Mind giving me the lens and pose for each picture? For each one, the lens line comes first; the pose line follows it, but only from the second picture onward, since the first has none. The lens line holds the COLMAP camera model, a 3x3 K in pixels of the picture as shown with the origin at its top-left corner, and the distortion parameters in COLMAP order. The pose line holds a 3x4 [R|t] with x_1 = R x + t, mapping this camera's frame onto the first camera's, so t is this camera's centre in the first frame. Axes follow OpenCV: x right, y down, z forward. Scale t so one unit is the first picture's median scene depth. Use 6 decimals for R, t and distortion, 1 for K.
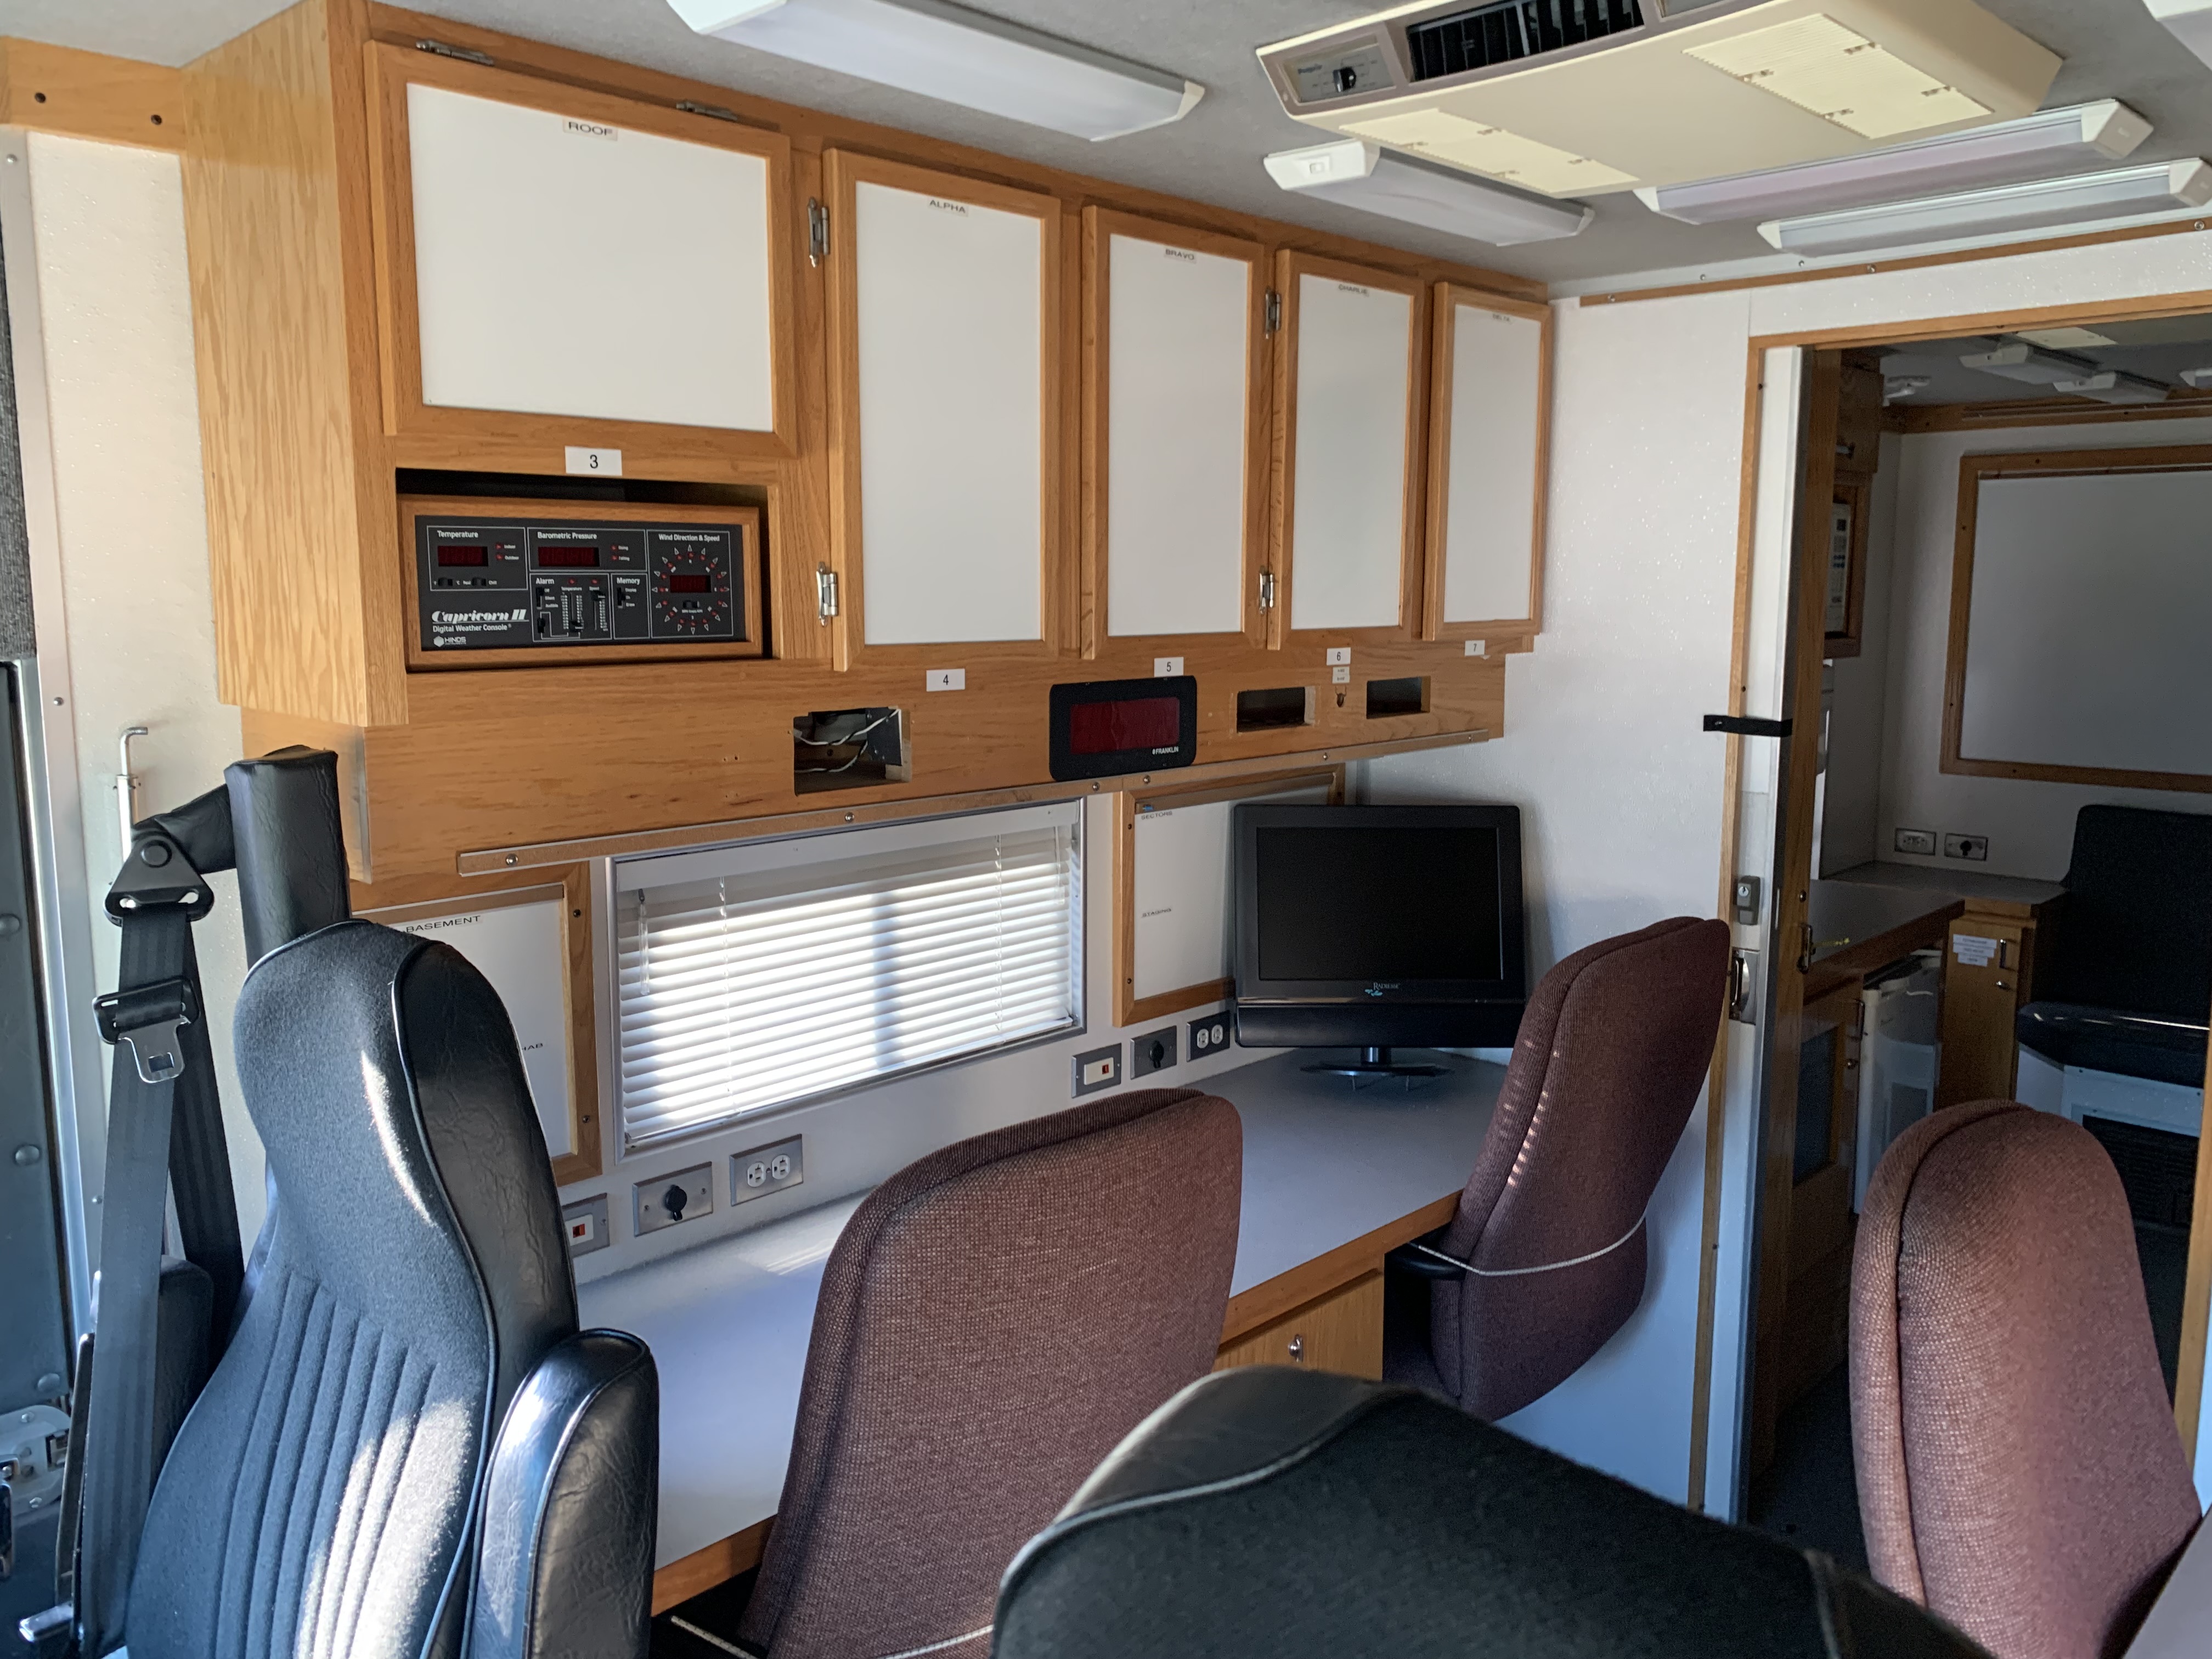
lens RADIAL K [[1688.8, 0, 1101.6], [0, 1688.8, 825.9], [0, 0, 1]] dist [0.012843, -0.023621]
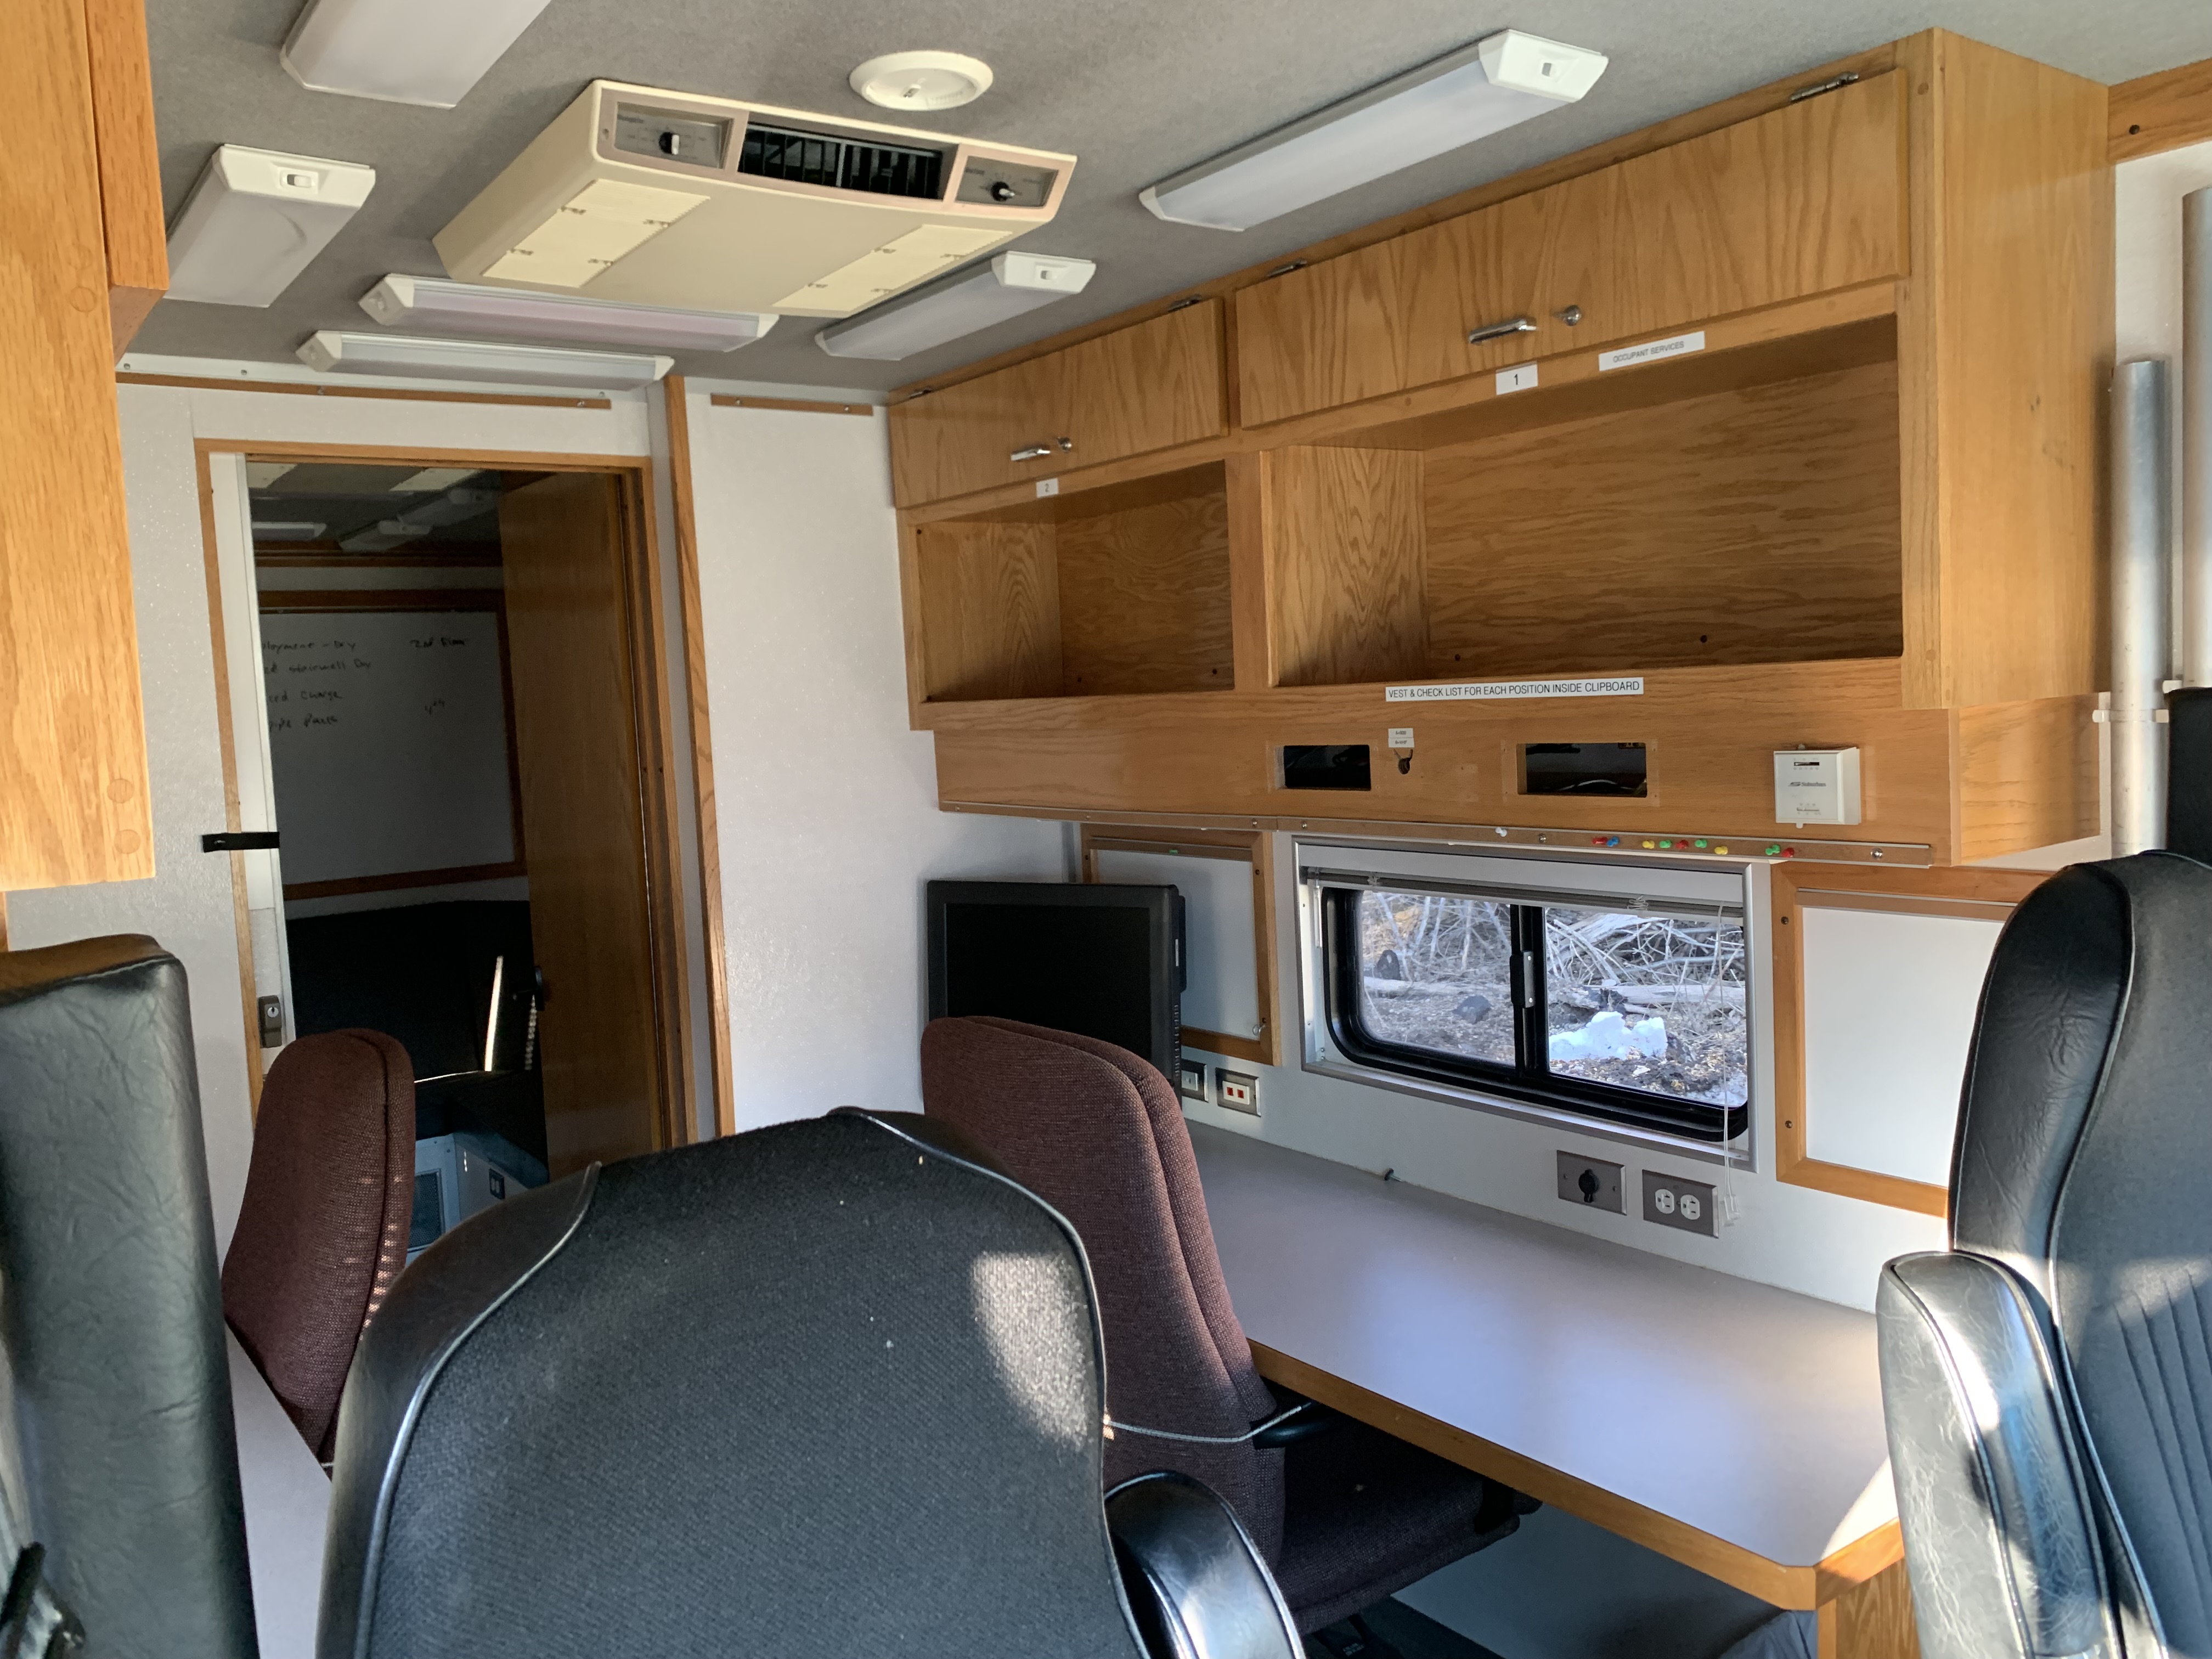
lens RADIAL K [[1688.8, 0, 1098.4], [0, 1688.8, 823.2], [0, 0, 1]] dist [0.012843, -0.023621]
pose [[0.181002, -0.093689, 0.979010, -0.468567], [0.200422, 0.978077, 0.056545, -0.026529], [-0.962844, 0.185980, 0.195811, 0.349721]]
